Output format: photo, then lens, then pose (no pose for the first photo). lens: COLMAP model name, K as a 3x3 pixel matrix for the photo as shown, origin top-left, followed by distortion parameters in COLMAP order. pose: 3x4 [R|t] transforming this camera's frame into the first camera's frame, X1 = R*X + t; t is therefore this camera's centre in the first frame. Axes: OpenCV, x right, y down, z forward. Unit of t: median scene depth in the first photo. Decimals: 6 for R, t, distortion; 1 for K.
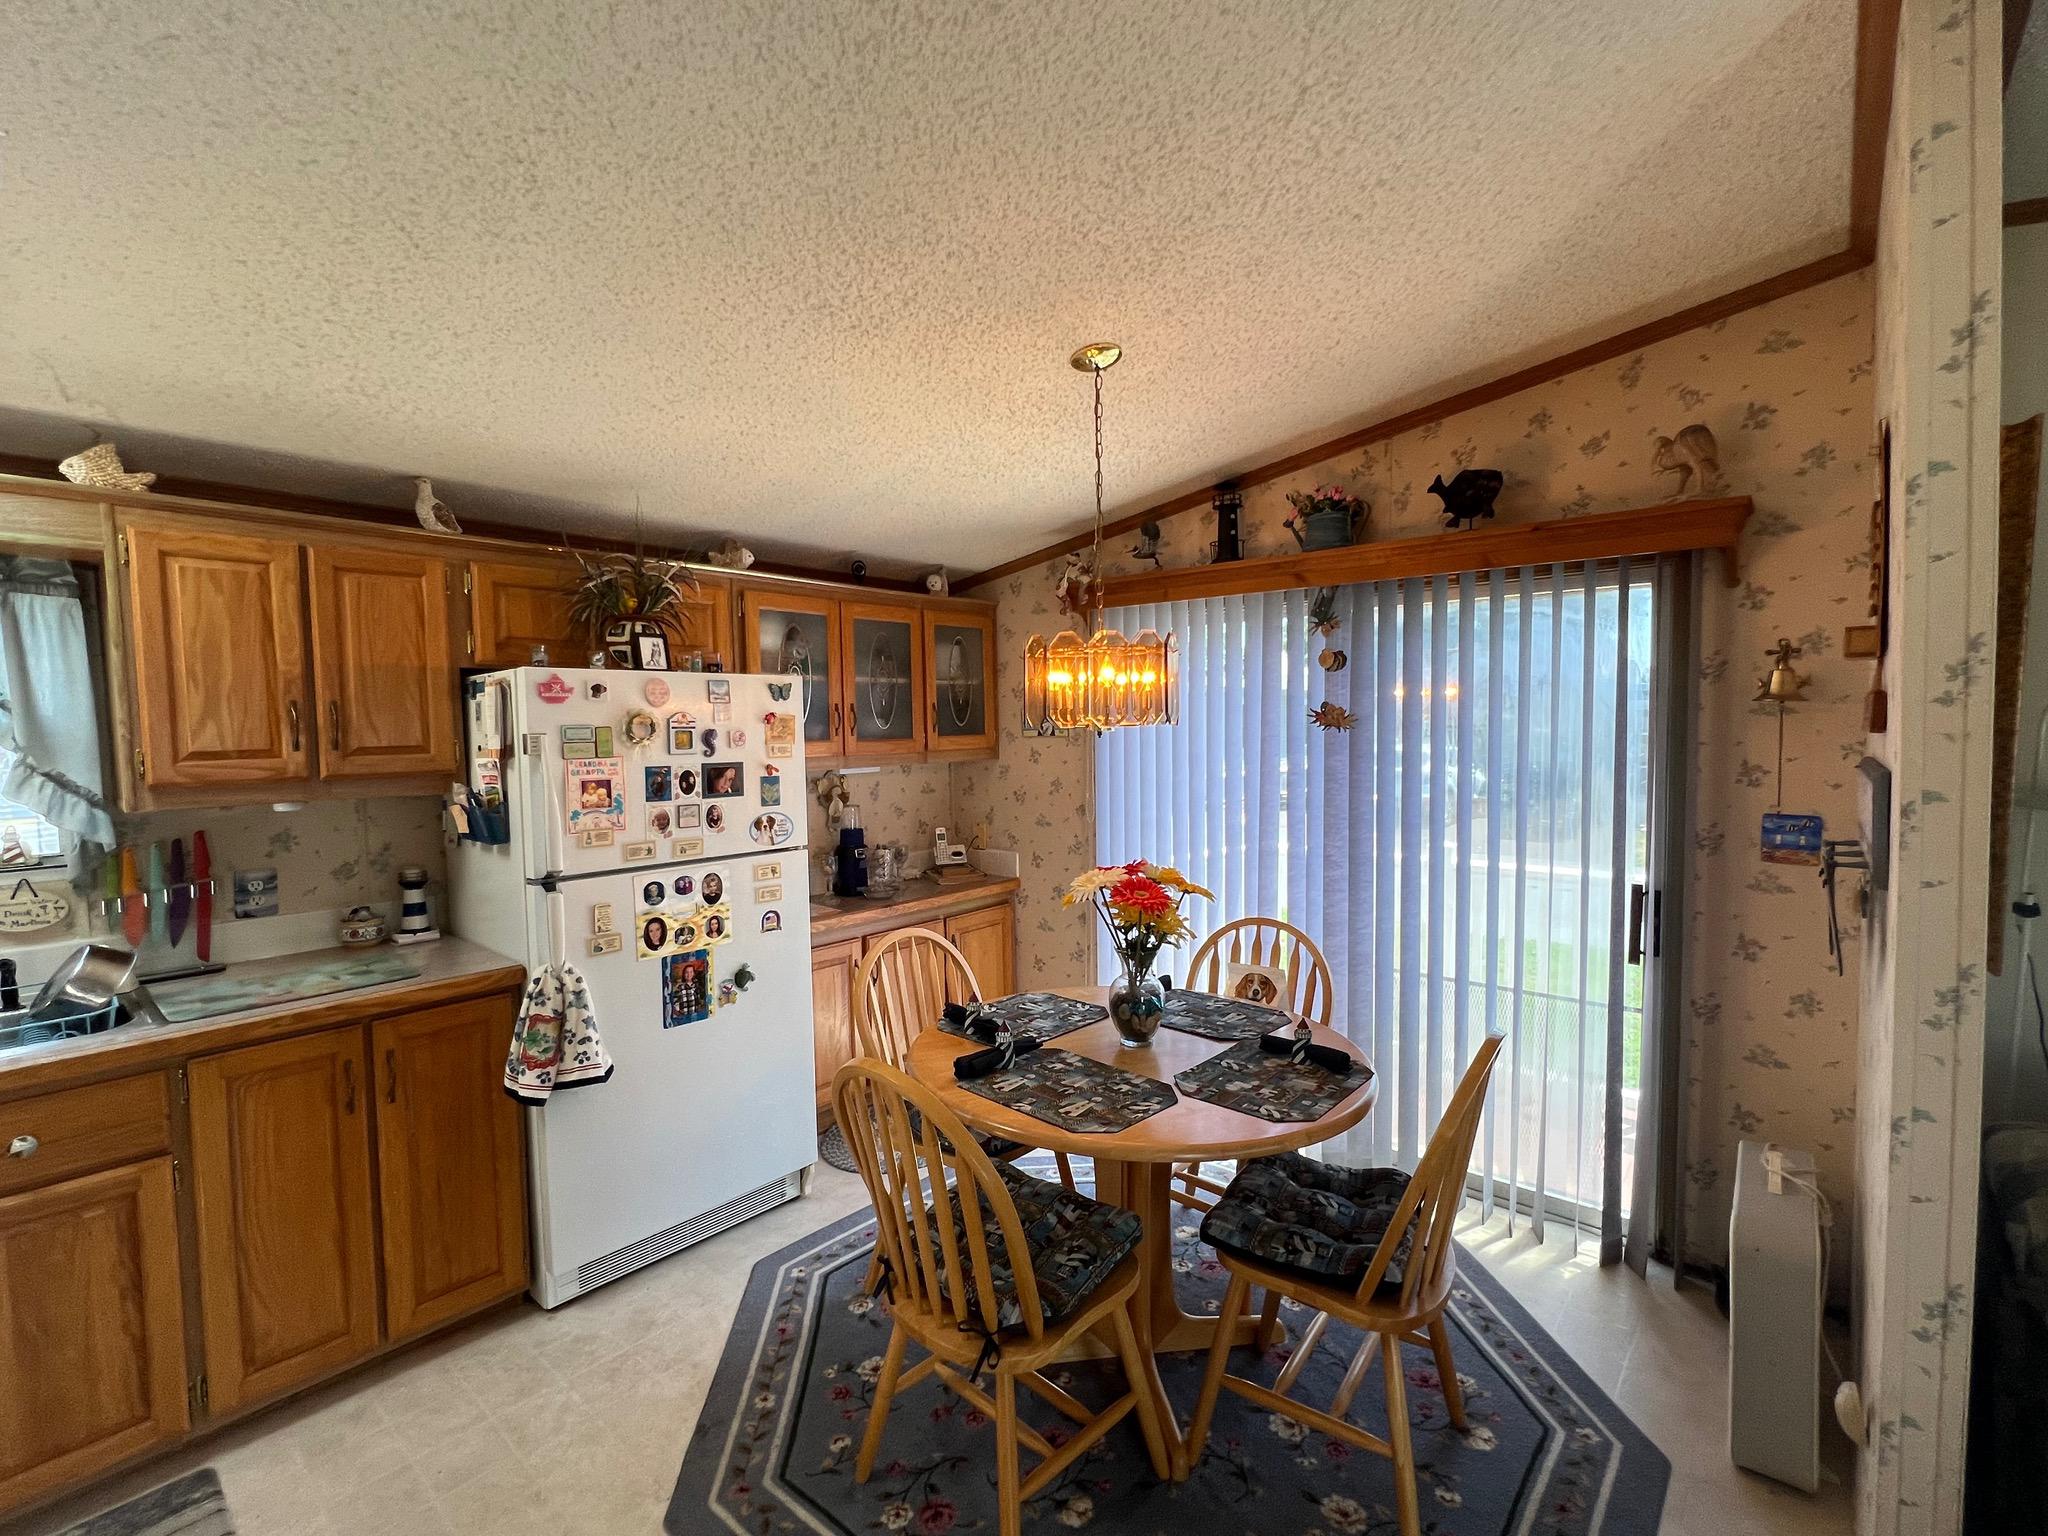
lens RADIAL K [[920.9, 0, 1014.4], [0, 920.9, 770.2], [0, 0, 1]] dist [0.000185, 0.000005]
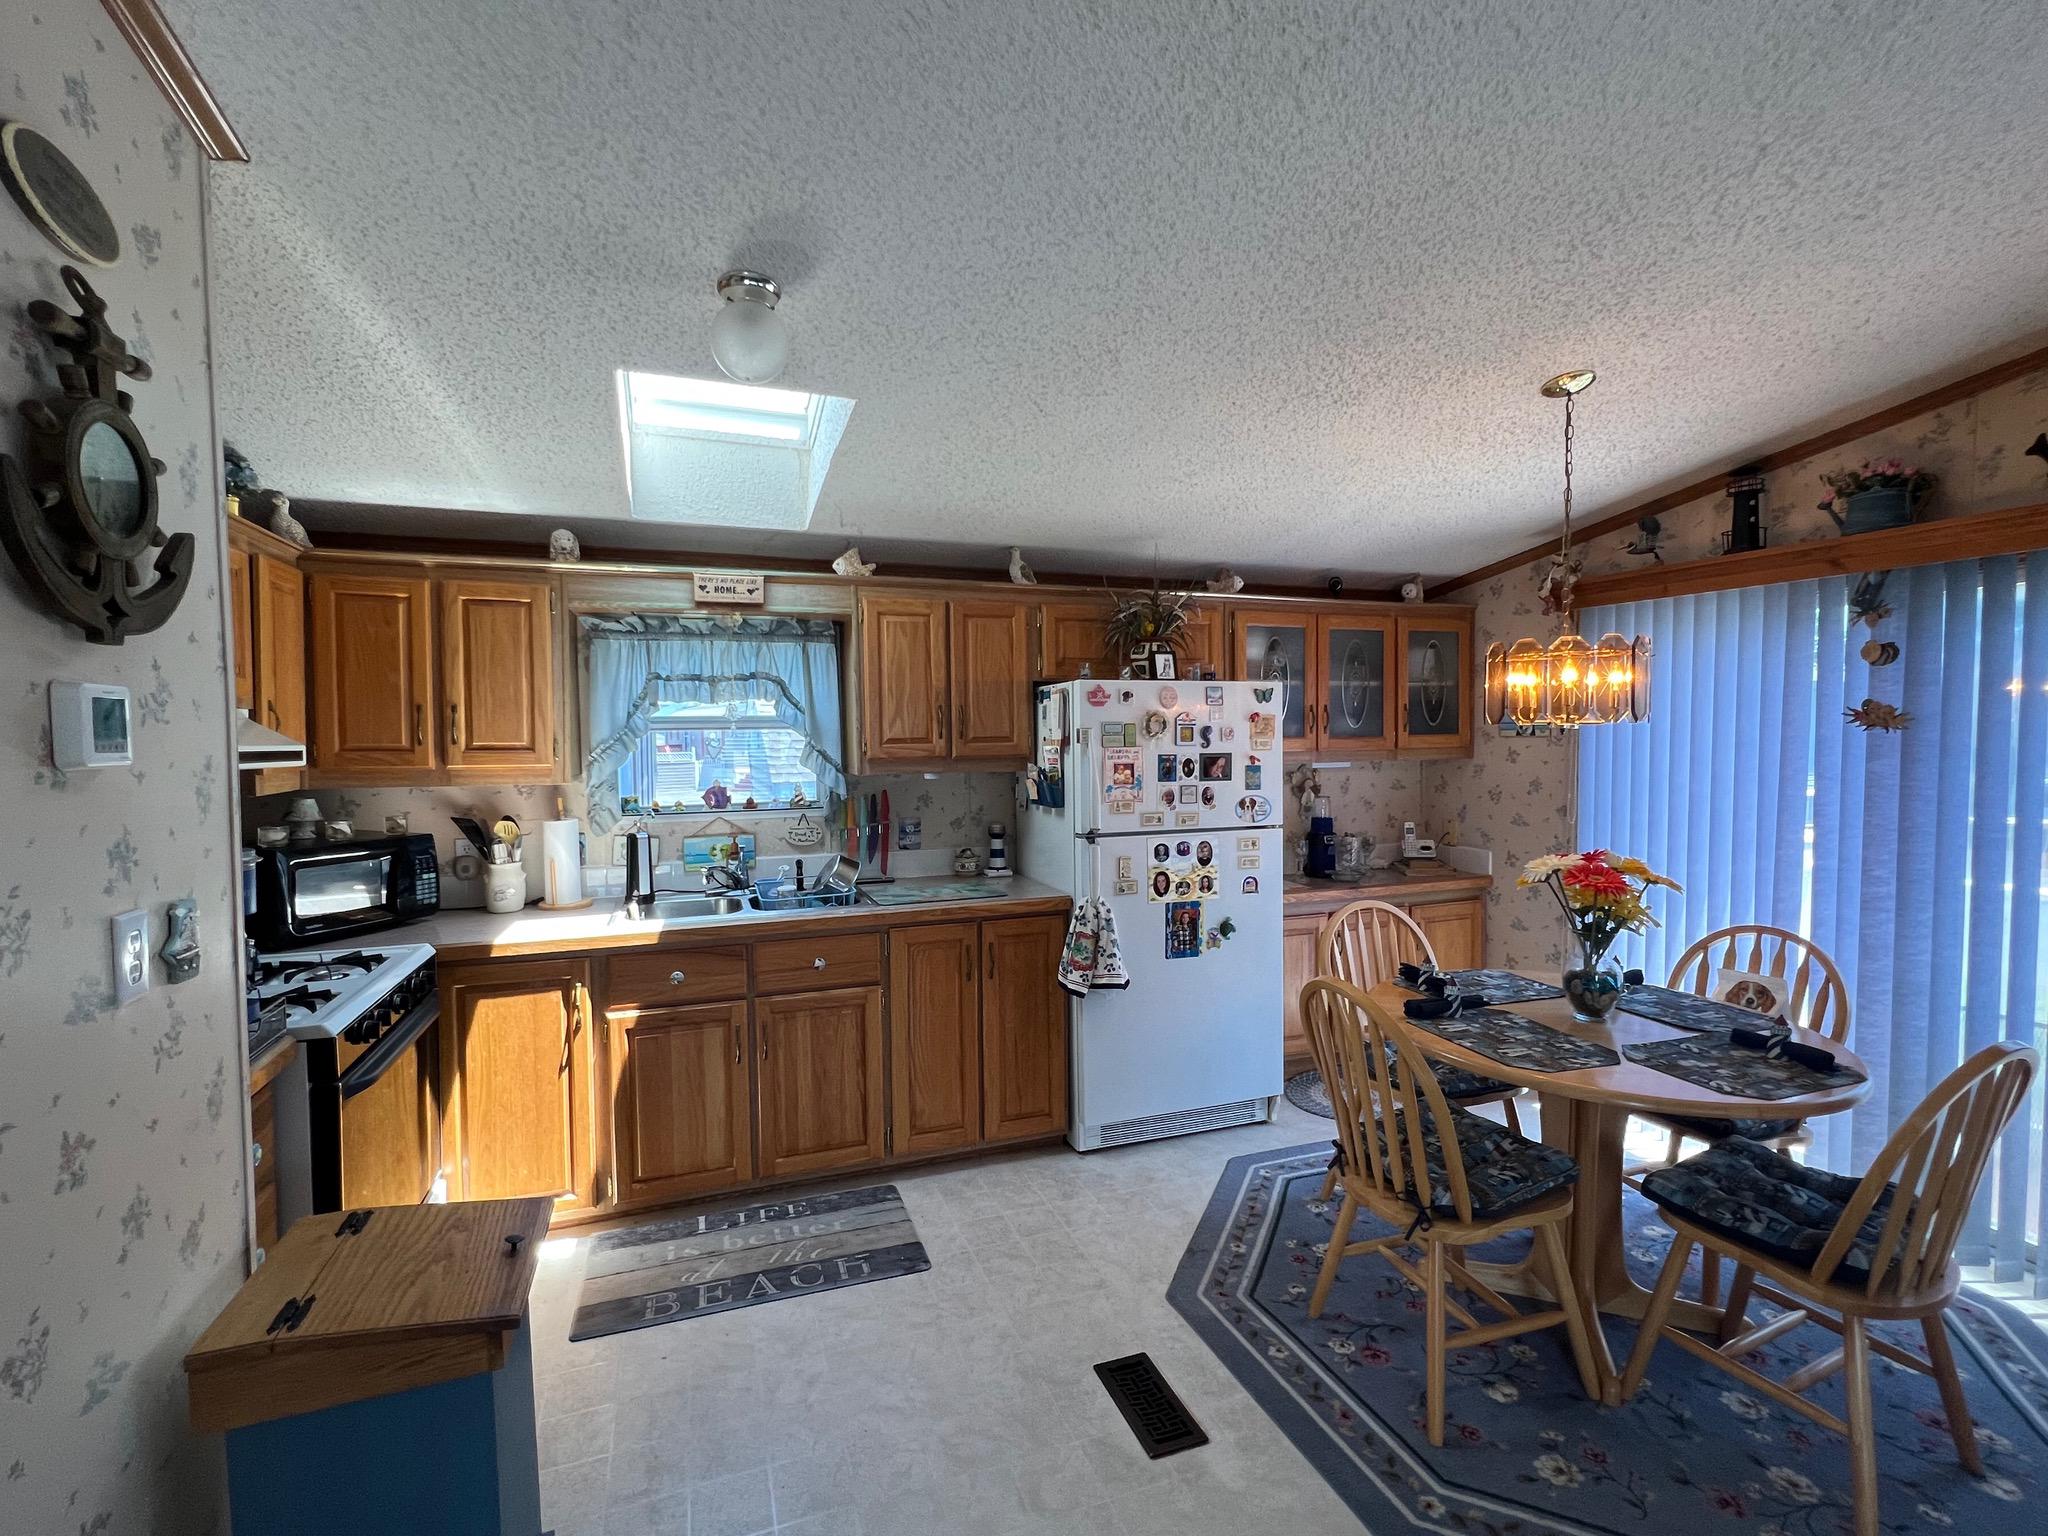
lens RADIAL K [[917.1, 0, 1017.5], [0, 917.1, 772.5], [0, 0, 1]] dist [-0.002030, -0.000529]
pose [[0.878028, 0.028072, -0.477785, 0.043208], [-0.028008, 0.999581, 0.007258, 0.018043], [0.477789, 0.007009, 0.878447, -0.231539]]
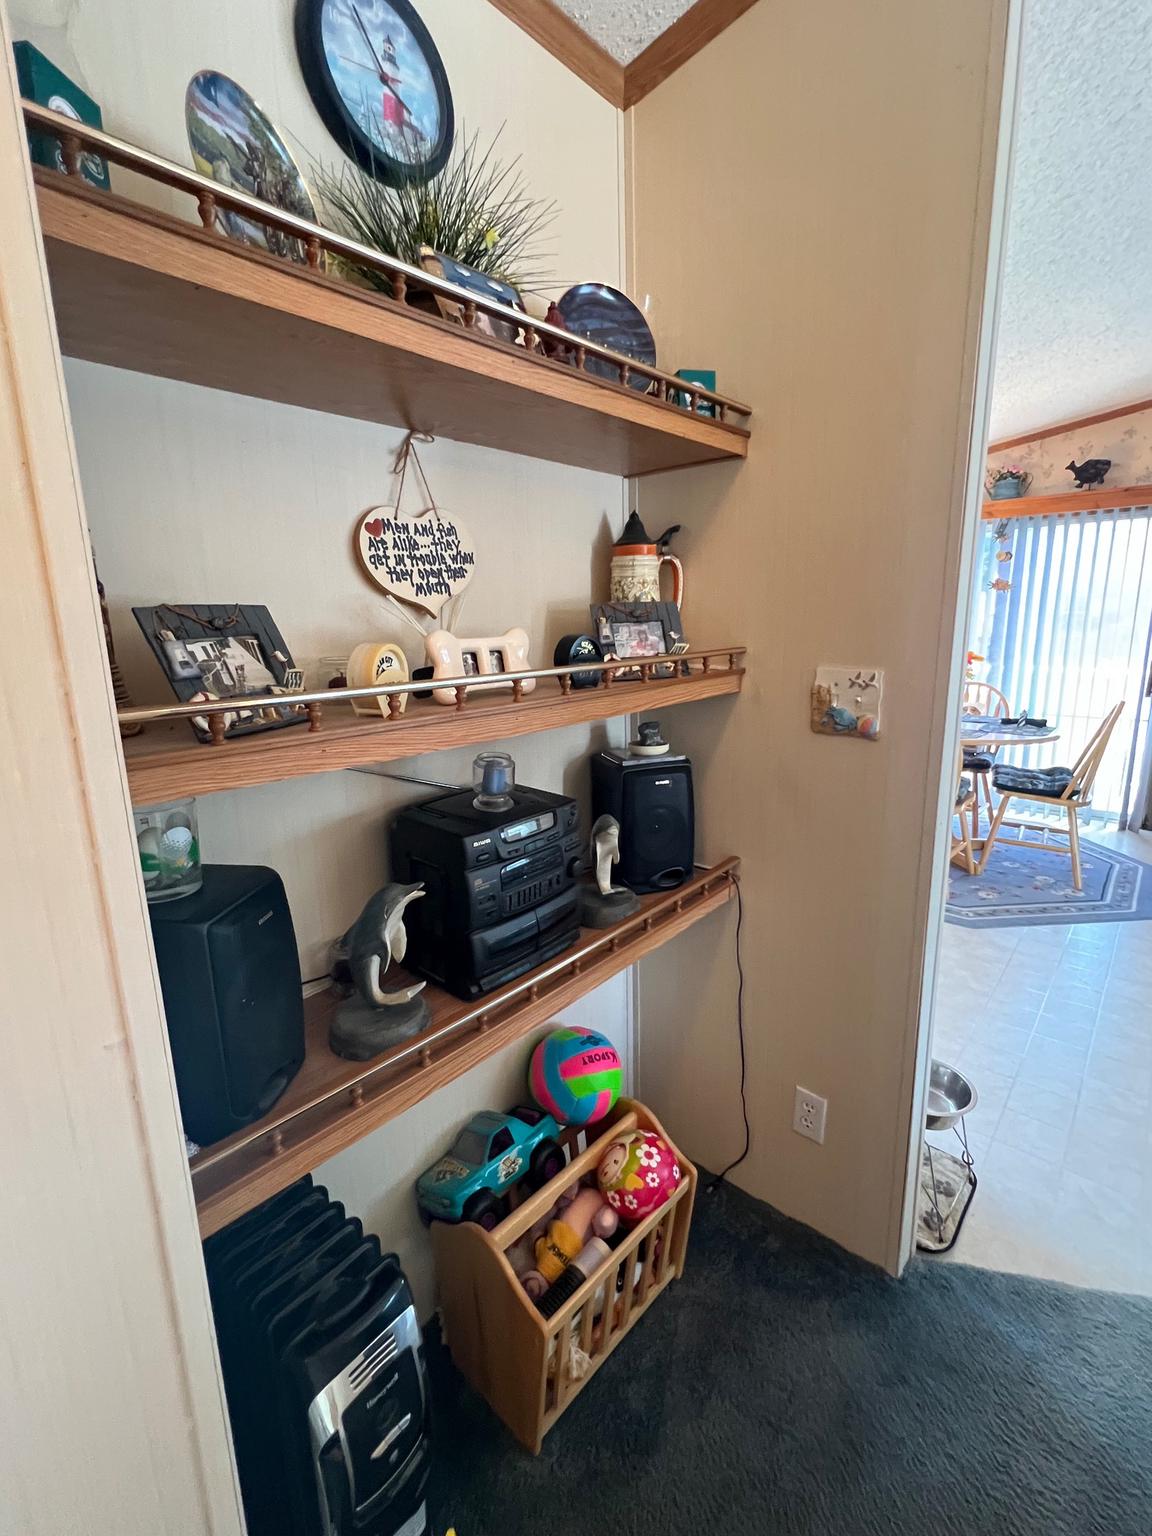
lens RADIAL K [[690.7, 0, 573.4], [0, 690.7, 760.6], [0, 0, 1]] dist [0.000185, 0.000005]
pose [[0.999923, -0.012159, -0.002351, -0.728190], [0.012377, 0.987850, 0.154916, 0.092578], [0.000439, -0.154933, 0.987925, -0.681602]]
